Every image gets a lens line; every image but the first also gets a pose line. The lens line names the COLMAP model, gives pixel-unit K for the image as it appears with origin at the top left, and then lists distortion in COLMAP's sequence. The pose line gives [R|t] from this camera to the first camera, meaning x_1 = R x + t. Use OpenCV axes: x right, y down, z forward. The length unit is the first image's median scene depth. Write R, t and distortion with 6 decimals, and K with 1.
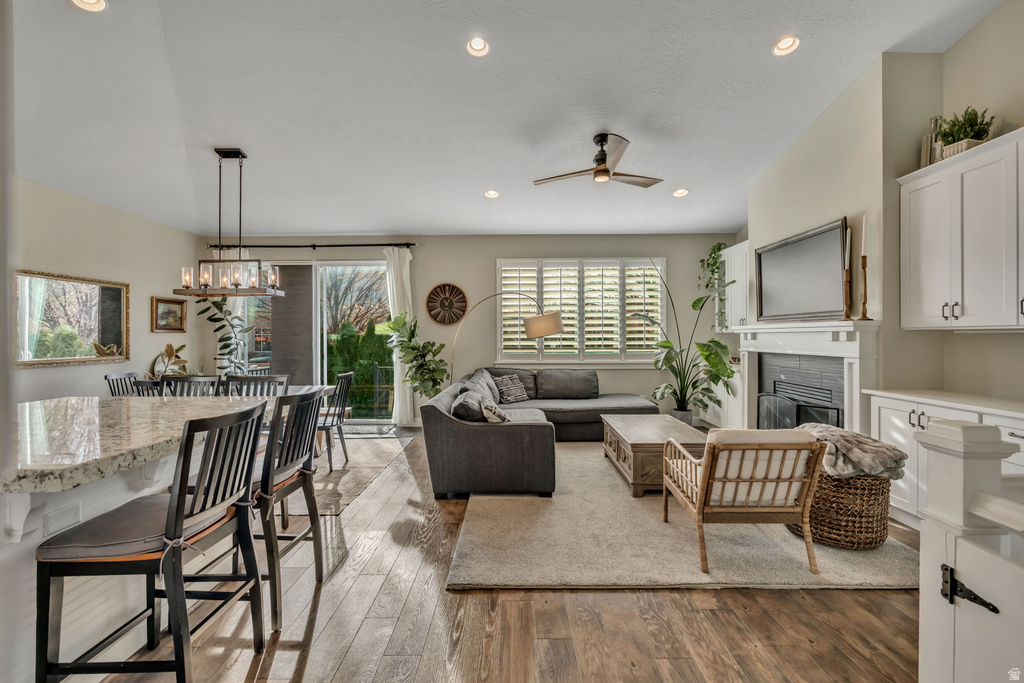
lens RADIAL K [[440.8, 0, 509.0], [0, 440.8, 337.6], [0, 0, 1]] dist [-0.004968, 0.000476]
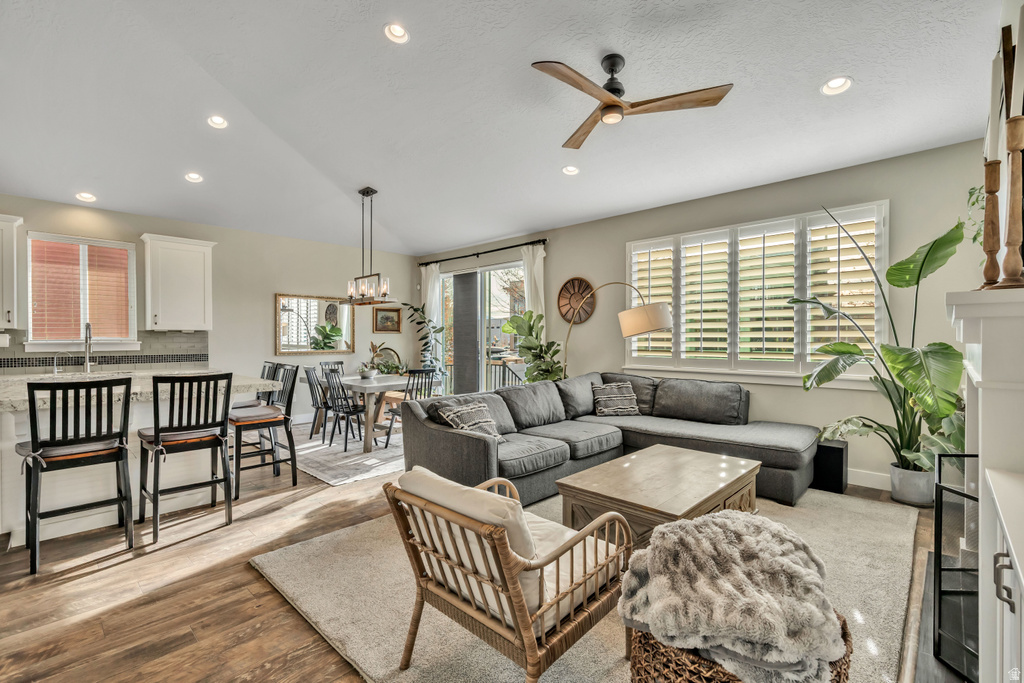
lens RADIAL K [[456.5, 0, 508.6], [0, 456.5, 341.5], [0, 0, 1]] dist [0.002558, -0.000117]
pose [[0.728321, 0.007357, -0.685197, 0.434863], [-0.003354, 0.999969, 0.007171, 0.002709], [0.685228, -0.002925, 0.728323, 0.237319]]
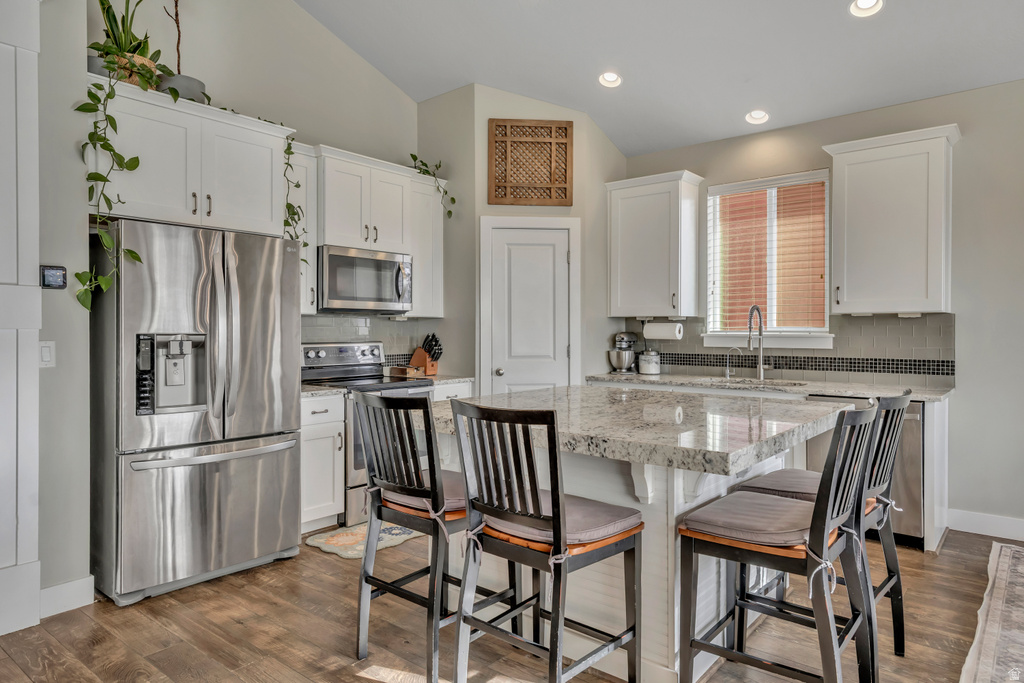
lens RADIAL K [[640.3, 0, 507.5], [0, 640.3, 331.6], [0, 0, 1]] dist [0.012960, 0.007324]
pose [[-0.629060, 0.006572, -0.777329, 0.091556], [-0.000173, 0.999963, 0.008595, 0.002494], [0.777357, 0.005541, -0.629035, 0.586510]]
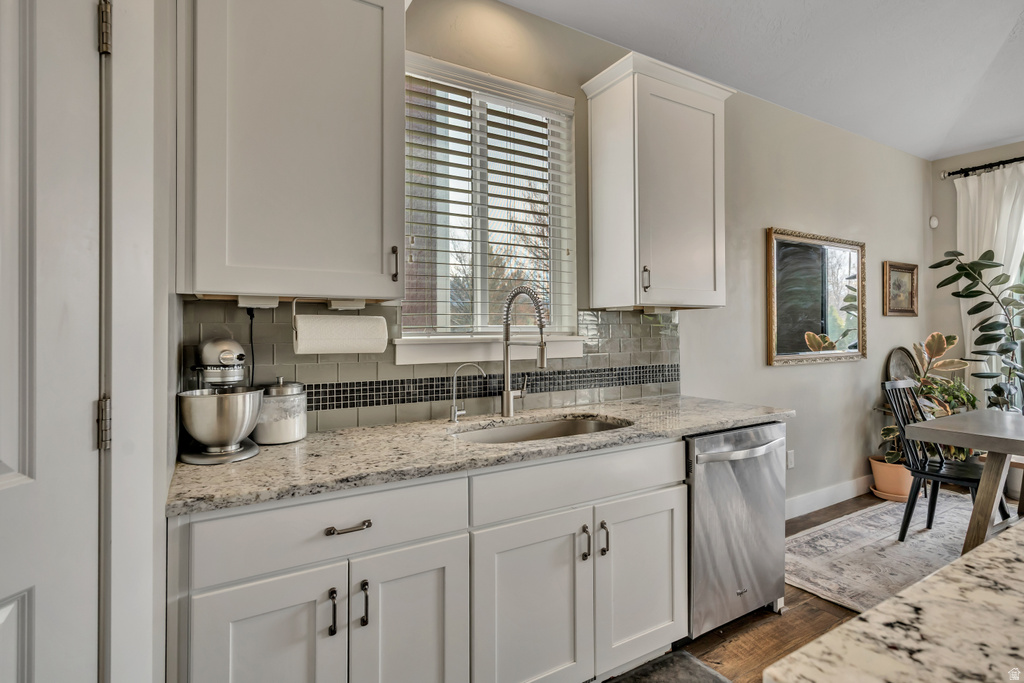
lens RADIAL K [[492.5, 0, 506.9], [0, 492.5, 327.7], [0, 0, 1]] dist [0.000423, -0.000452]
pose [[0.511862, -0.002811, -0.859063, -0.438615], [0.000730, 0.999996, -0.002837, 0.006444], [0.859067, 0.000825, 0.511862, 0.134358]]
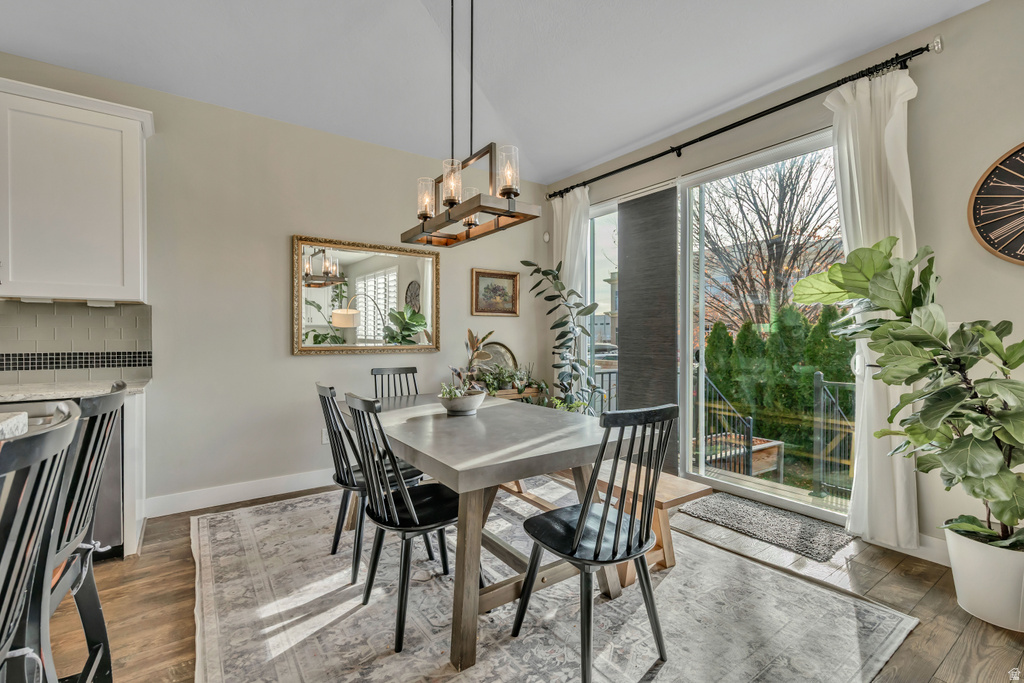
lens RADIAL K [[456.5, 0, 511.3], [0, 456.5, 339.8], [0, 0, 1]] dist [0.002558, -0.000117]
pose [[0.587856, 0.009082, -0.808915, -0.118286], [-0.002628, 0.999953, 0.009317, 0.021534], [0.808962, -0.003351, 0.587852, 0.547570]]
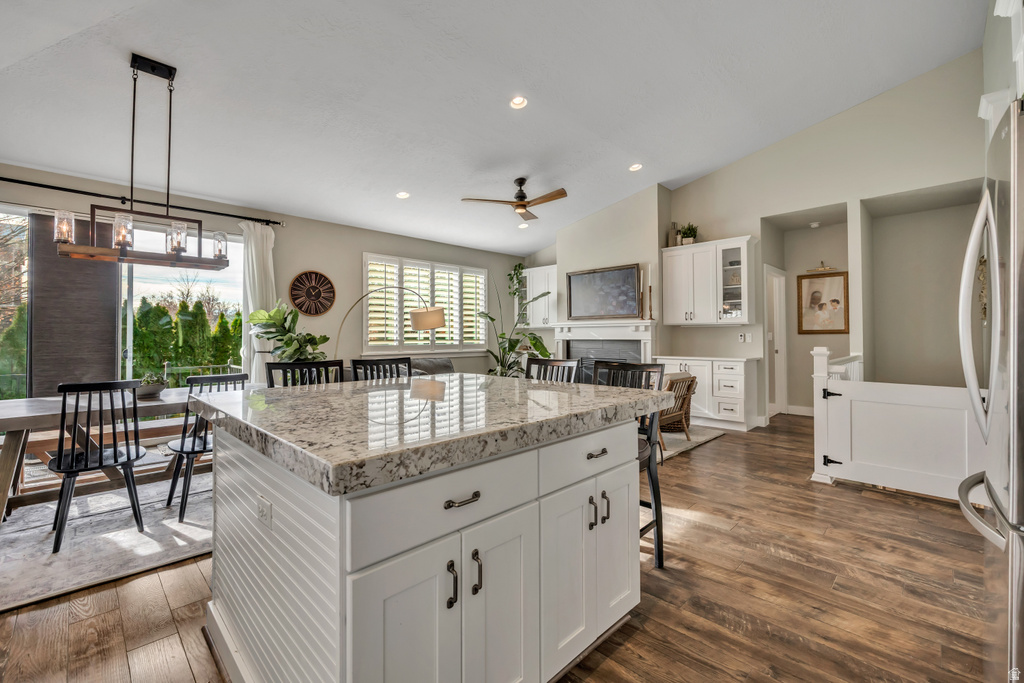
lens RADIAL K [[440.8, 0, 510.3], [0, 440.8, 323.3], [0, 0, 1]] dist [-0.004968, 0.000476]
pose [[0.699180, 0.022458, 0.714592, -0.552465], [0.002689, 0.999417, -0.034040, 0.021751], [-0.714940, 0.025722, 0.698712, 0.060634]]
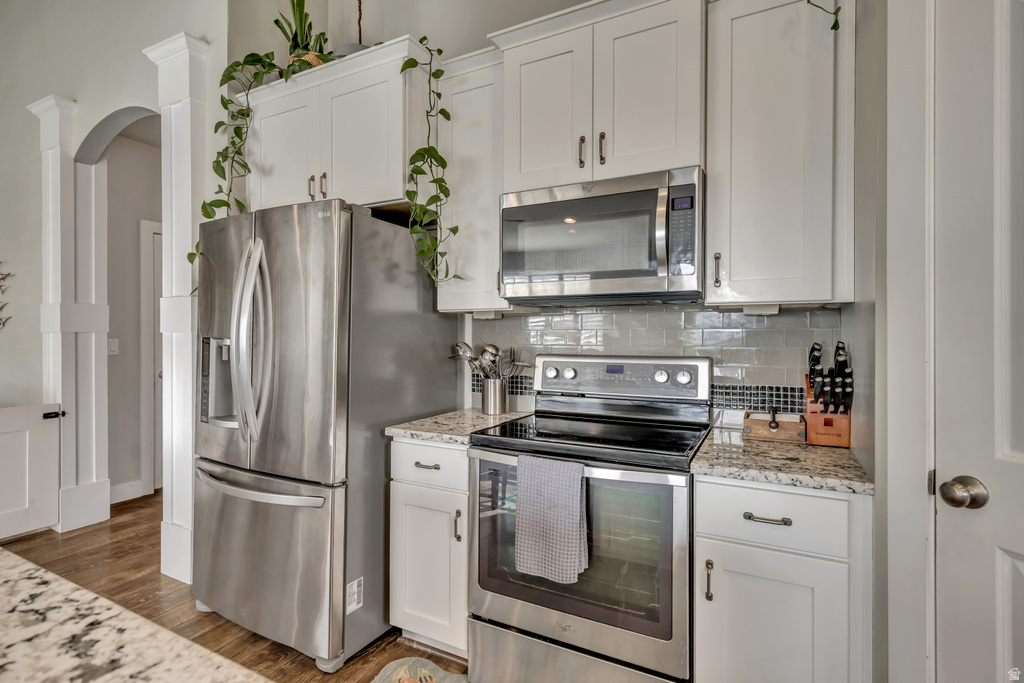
lens RADIAL K [[487.0, 0, 515.7], [0, 487.0, 336.3], [0, 0, 1]] dist [-0.000212, -0.000007]
pose [[-0.893807, 0.001547, 0.448450, -0.503050], [0.003796, 0.999984, 0.004117, 0.007045], [-0.448436, 0.005382, -0.893798, 0.267270]]
